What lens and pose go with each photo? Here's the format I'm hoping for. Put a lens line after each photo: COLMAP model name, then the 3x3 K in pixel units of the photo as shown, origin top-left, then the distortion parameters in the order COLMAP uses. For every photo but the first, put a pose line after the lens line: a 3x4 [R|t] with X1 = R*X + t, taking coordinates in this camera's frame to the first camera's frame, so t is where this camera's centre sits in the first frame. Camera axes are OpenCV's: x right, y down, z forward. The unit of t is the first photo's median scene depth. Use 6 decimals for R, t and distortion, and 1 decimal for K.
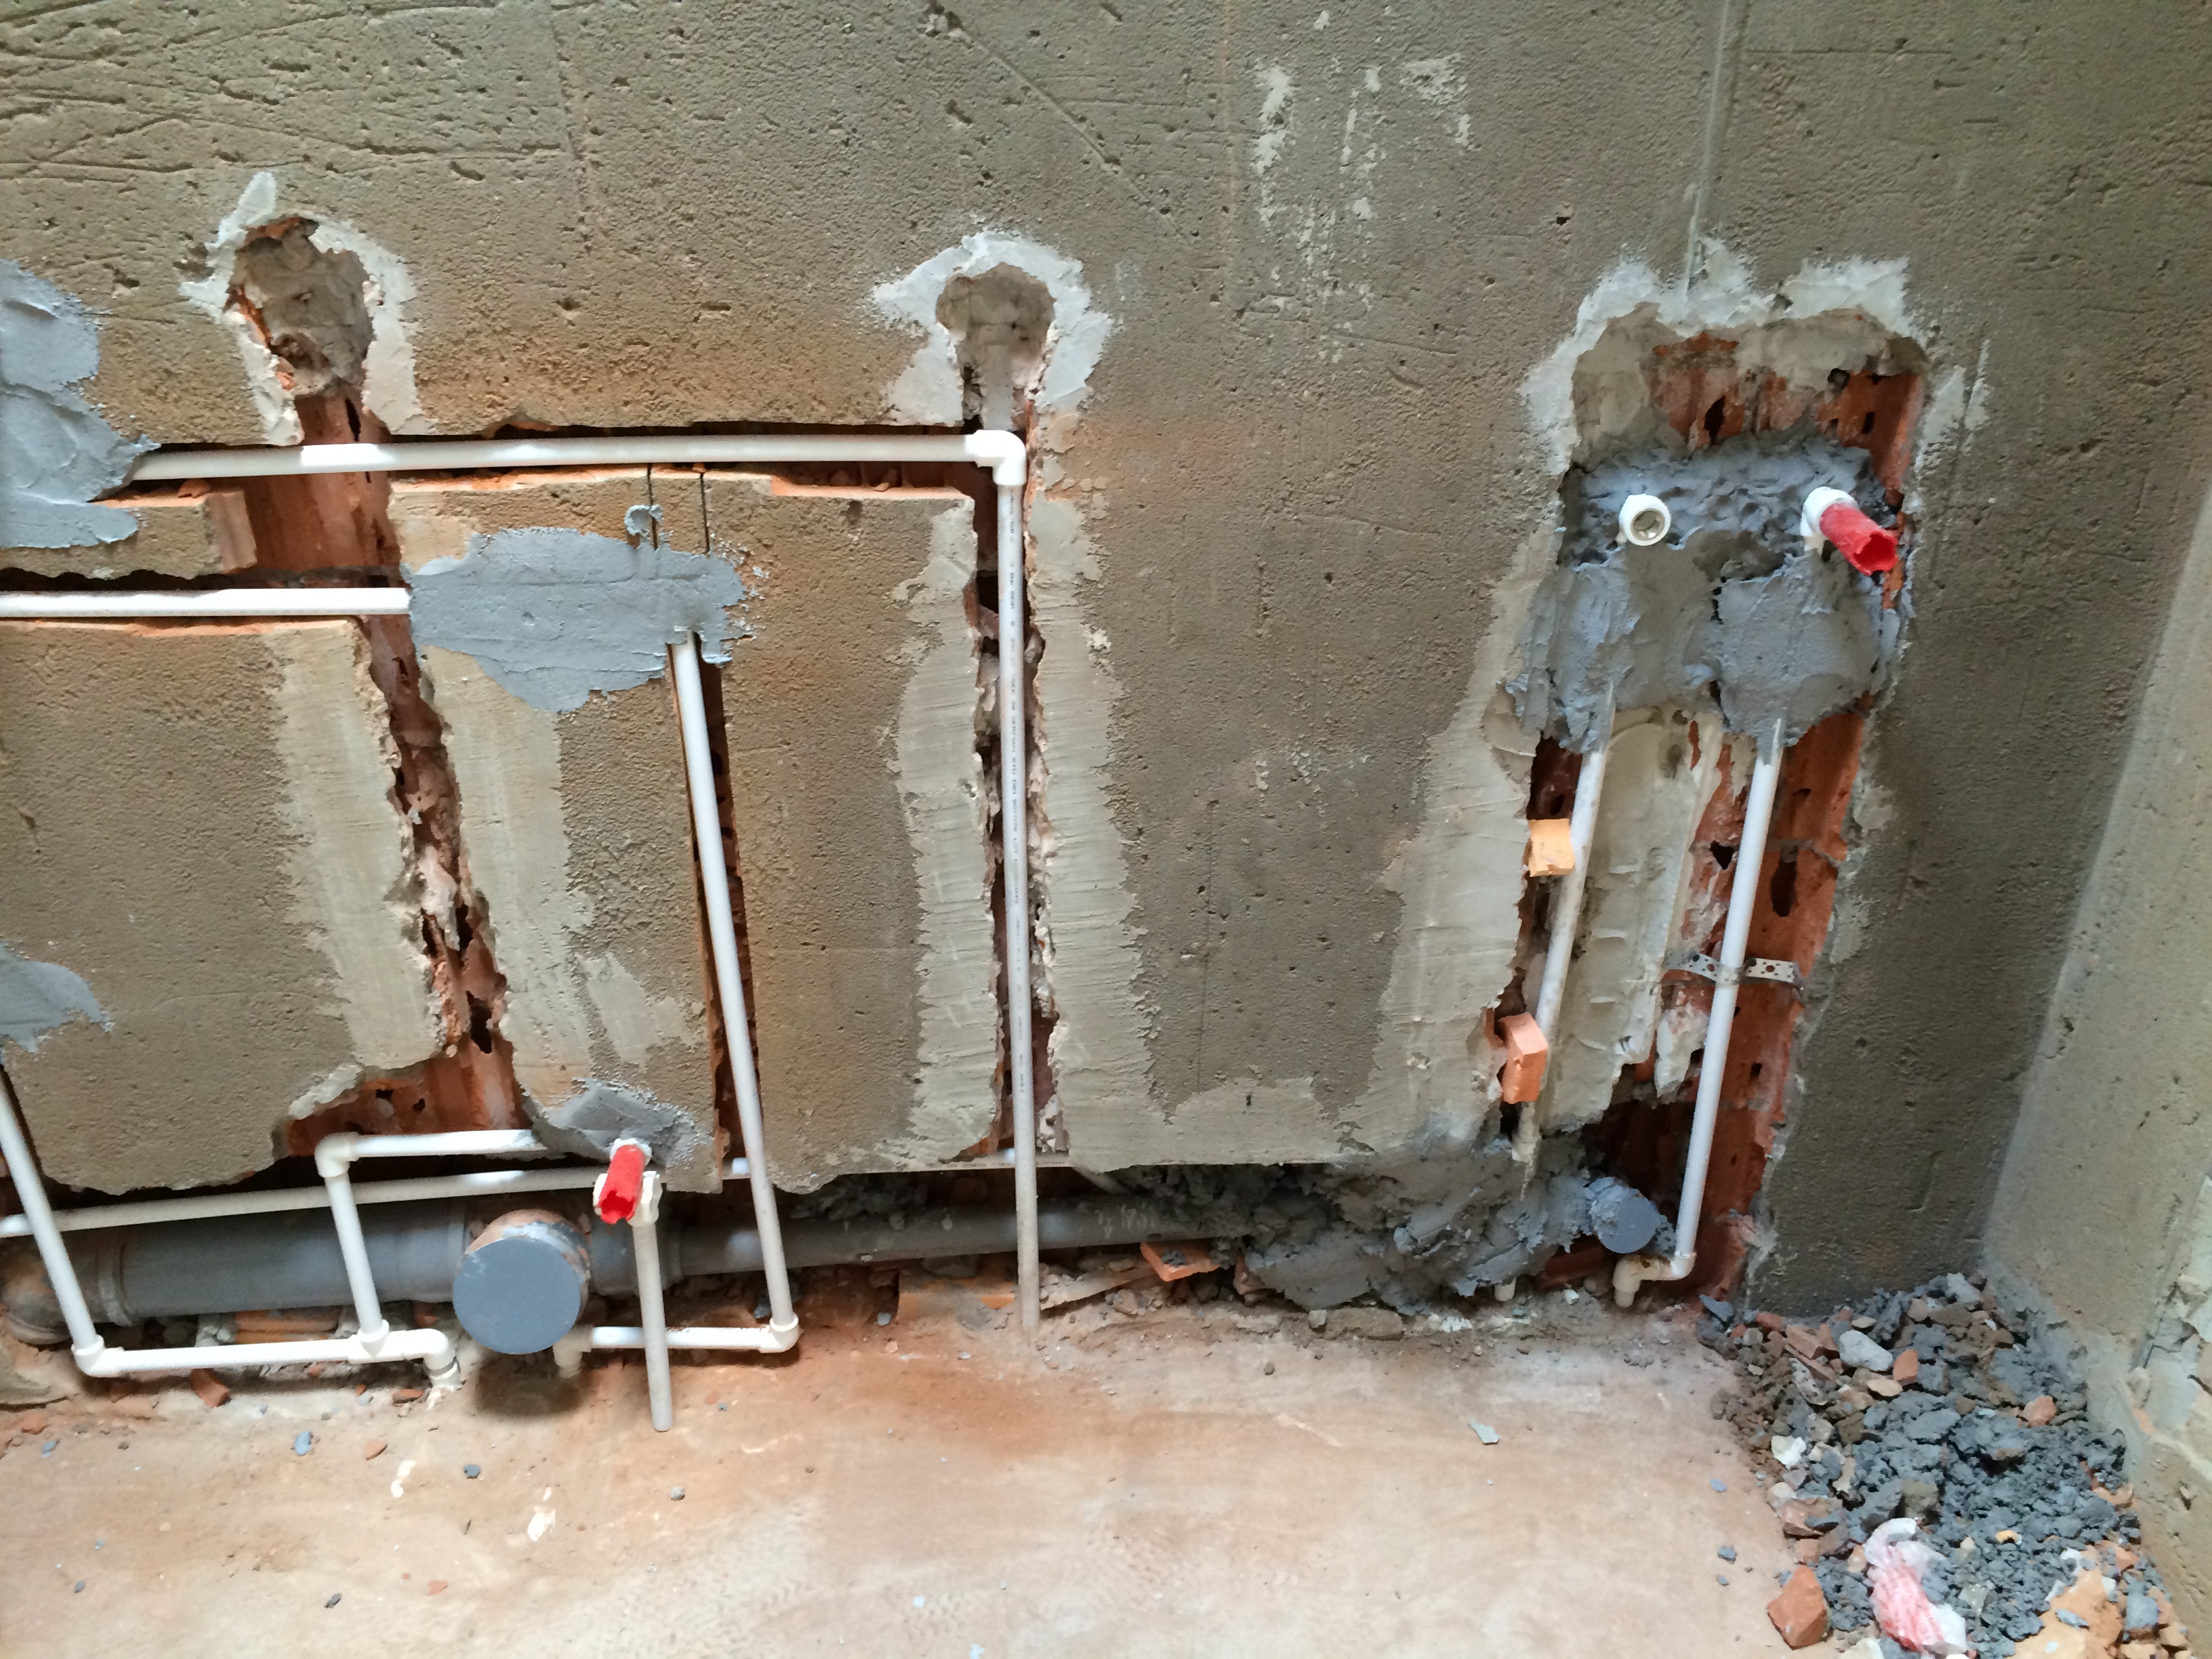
lens RADIAL K [[1899.7, 0, 1094.1], [0, 1899.7, 816.4], [0, 0, 1]] dist [0.083304, -0.121062]
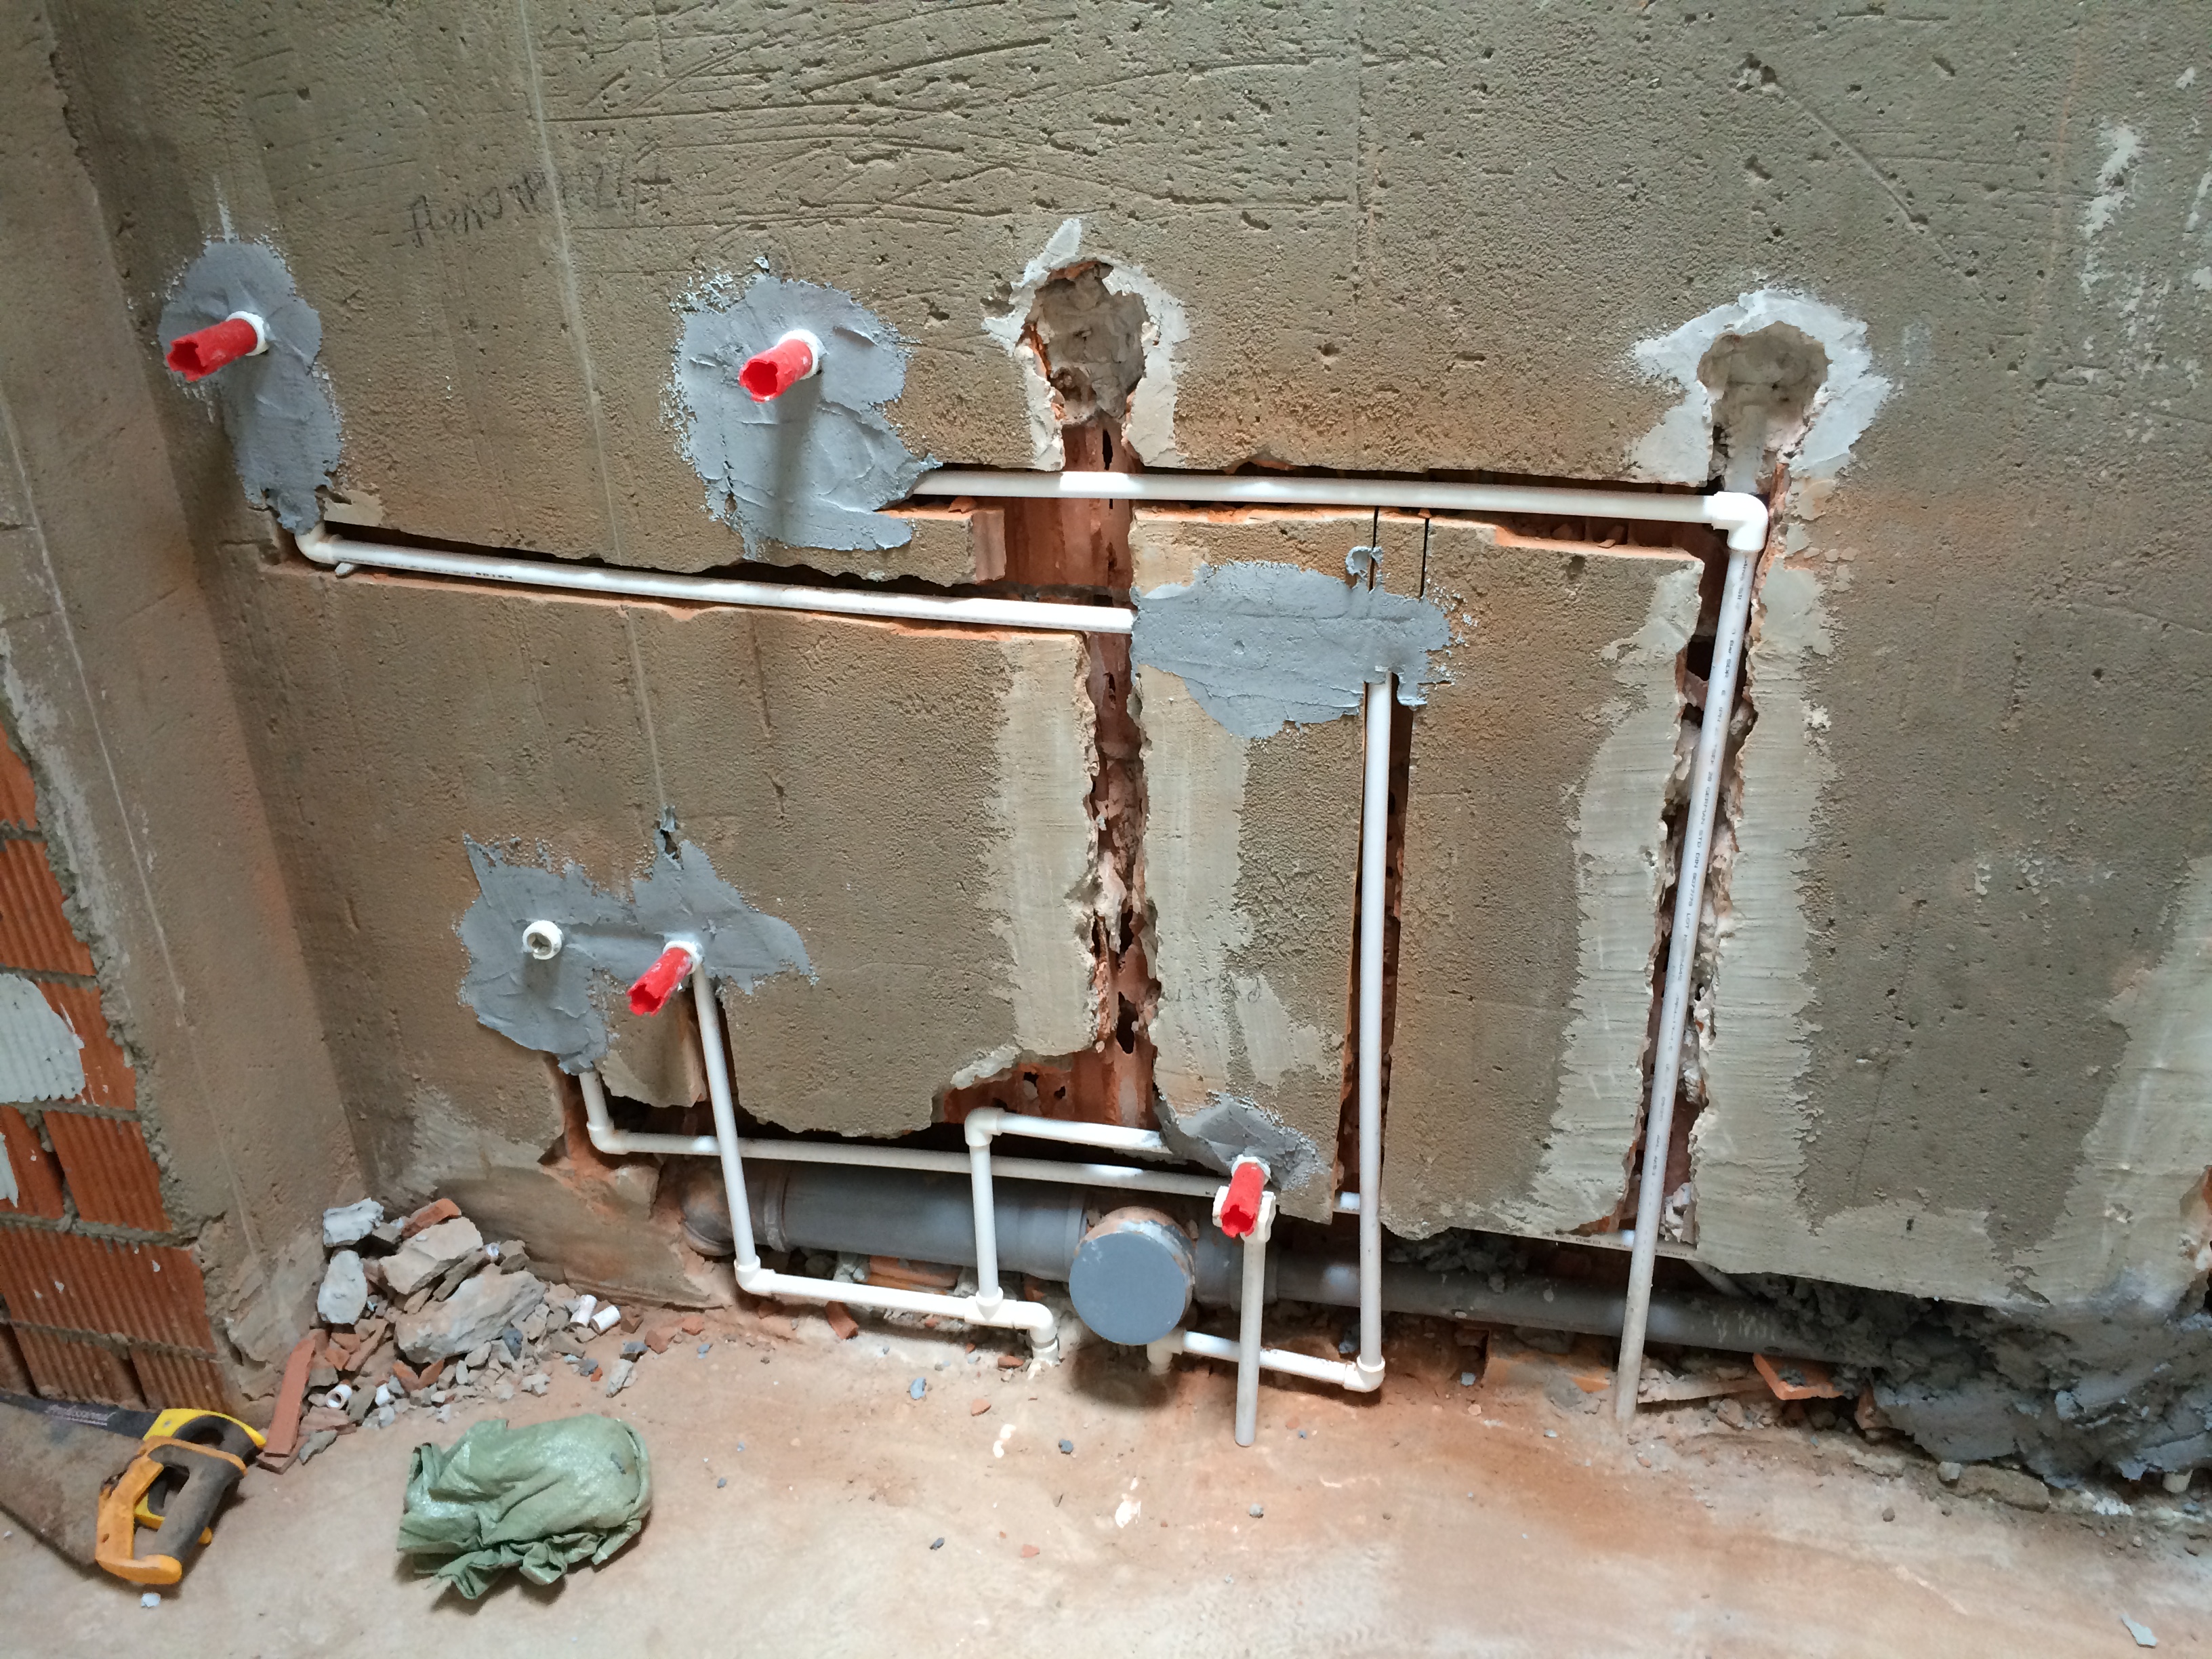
lens RADIAL K [[1899.7, 0, 1091.8], [0, 1899.7, 819.0], [0, 0, 1]] dist [0.083304, -0.121062]
pose [[0.956471, 0.109690, -0.270429, -0.074303], [-0.114415, 0.993432, -0.001722, 0.000388], [0.268464, 0.032588, 0.962738, -0.013877]]
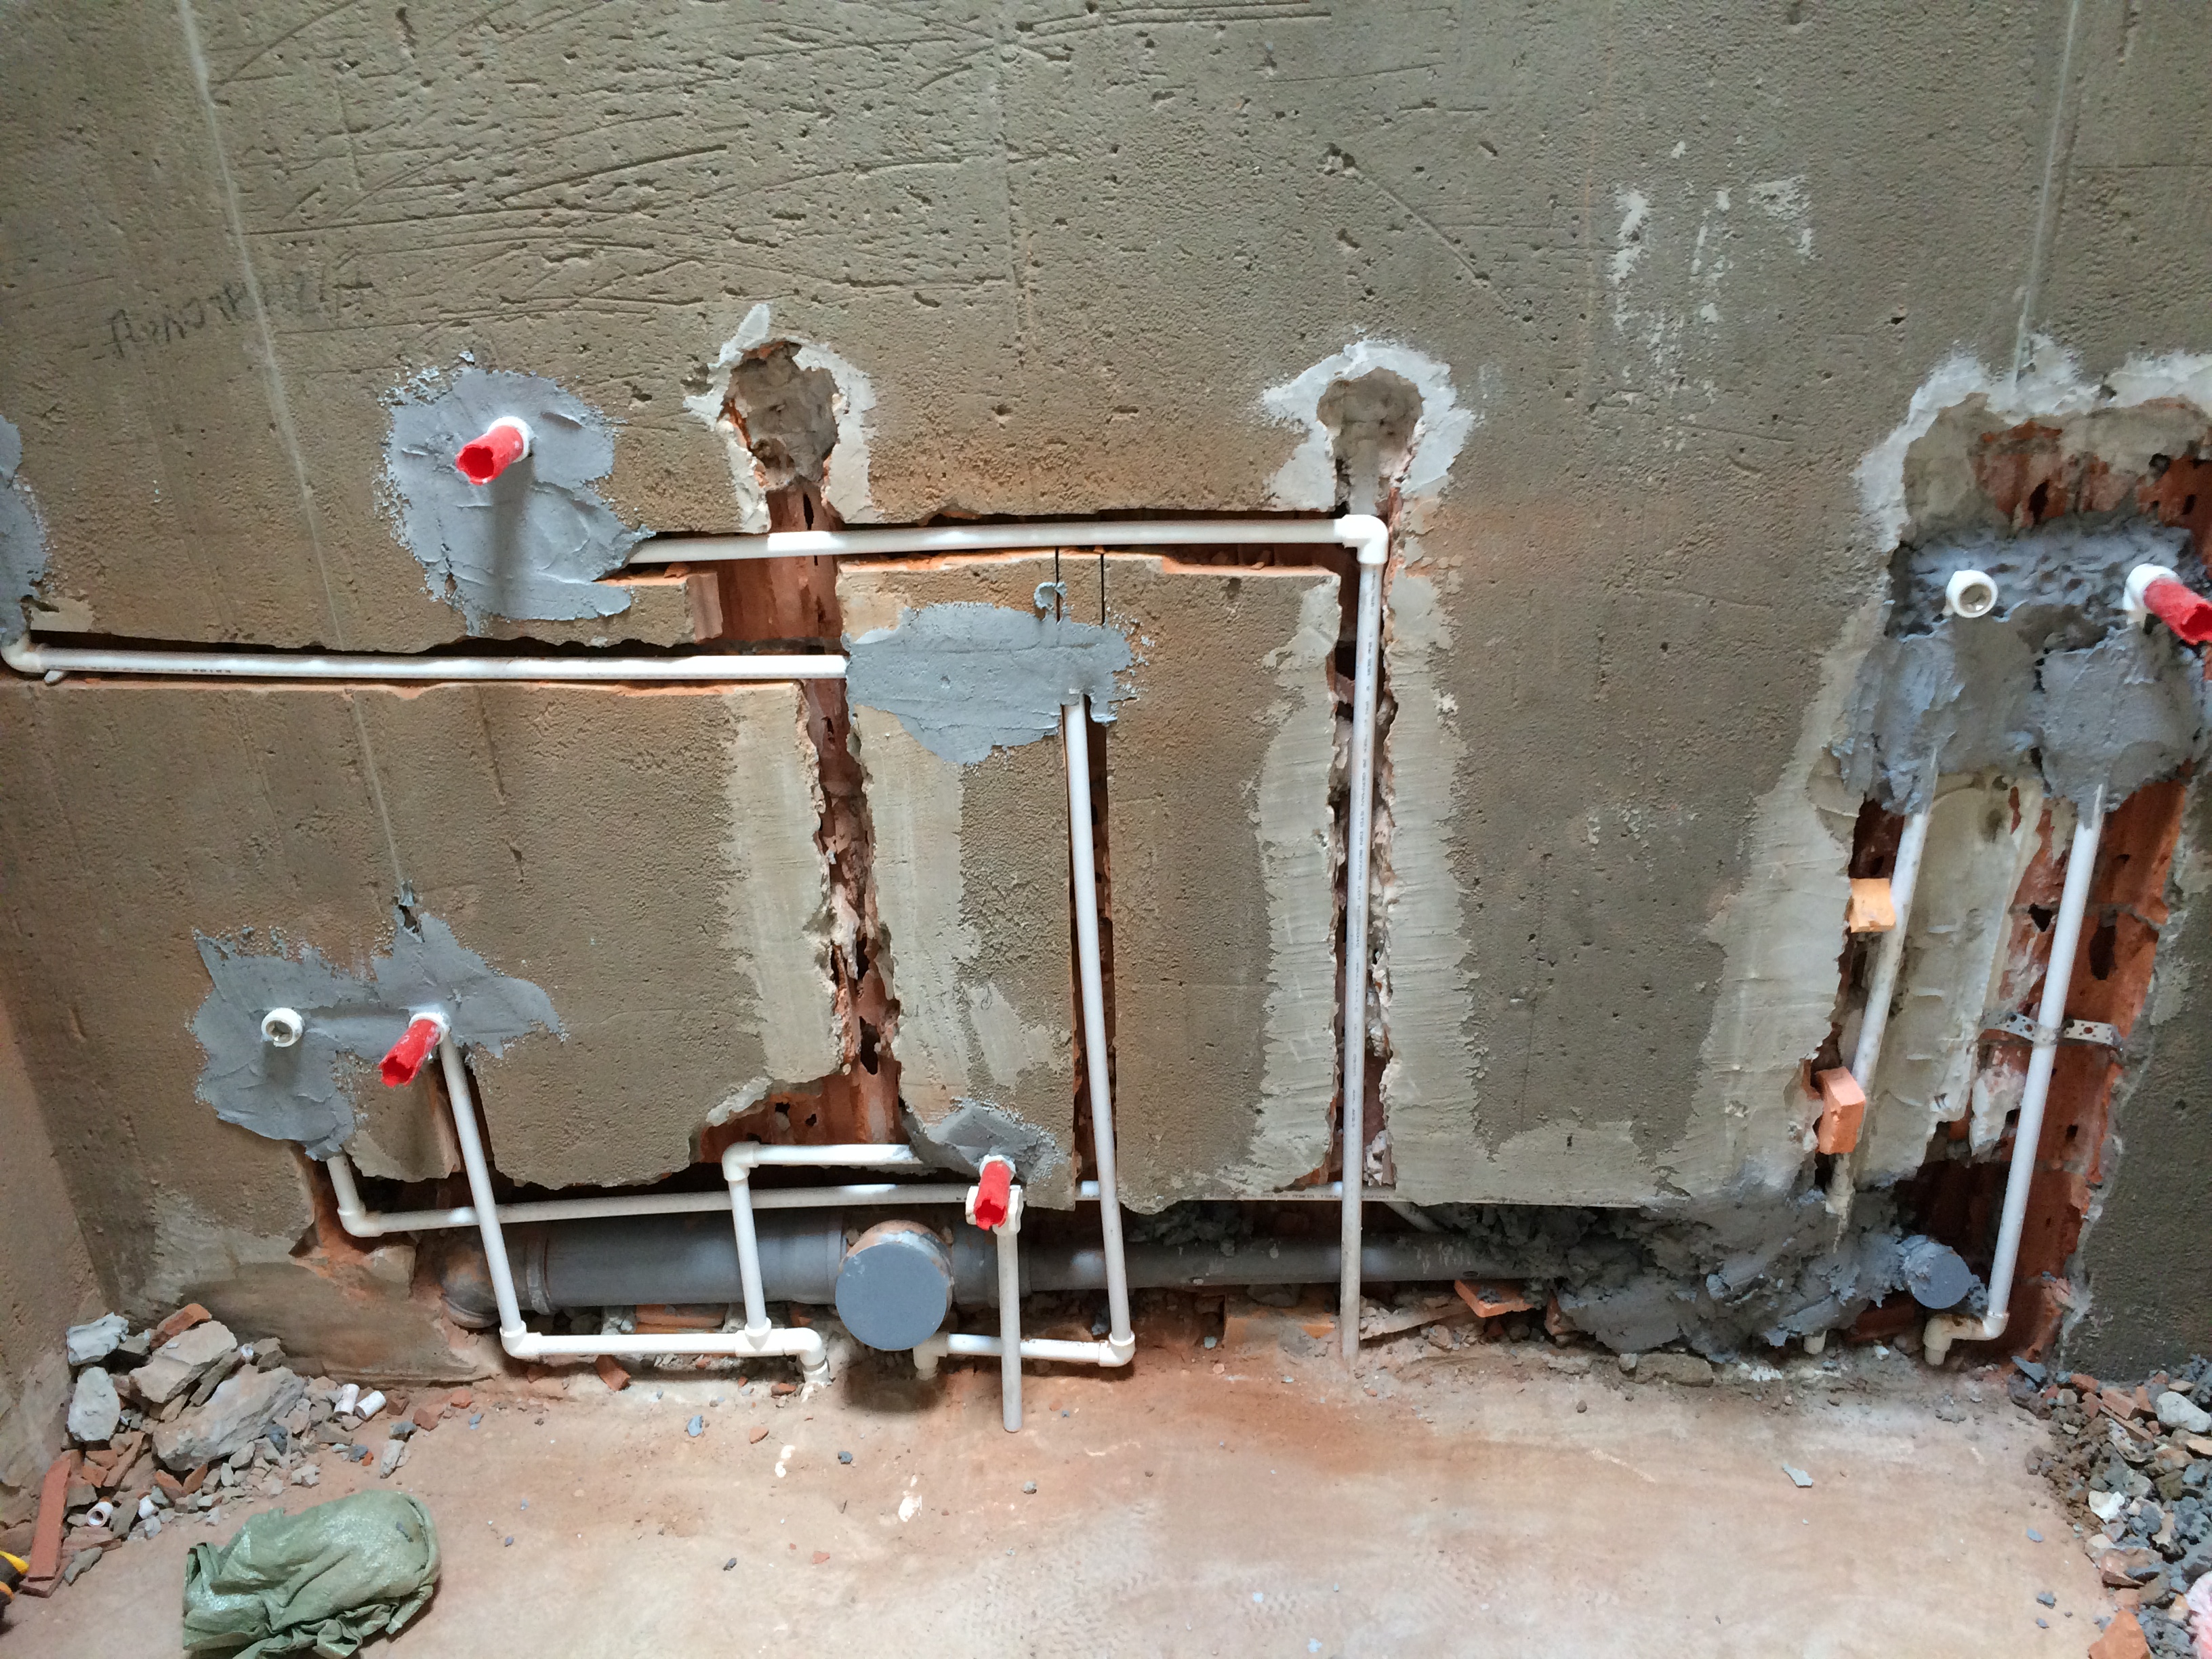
lens RADIAL K [[1899.7, 0, 1097.8], [0, 1899.7, 822.9], [0, 0, 1]] dist [0.083304, -0.121062]
pose [[0.993364, 0.012974, -0.114275, -0.066636], [-0.018738, 0.998598, -0.049514, 0.032325], [0.113472, 0.051327, 0.992215, -0.106000]]
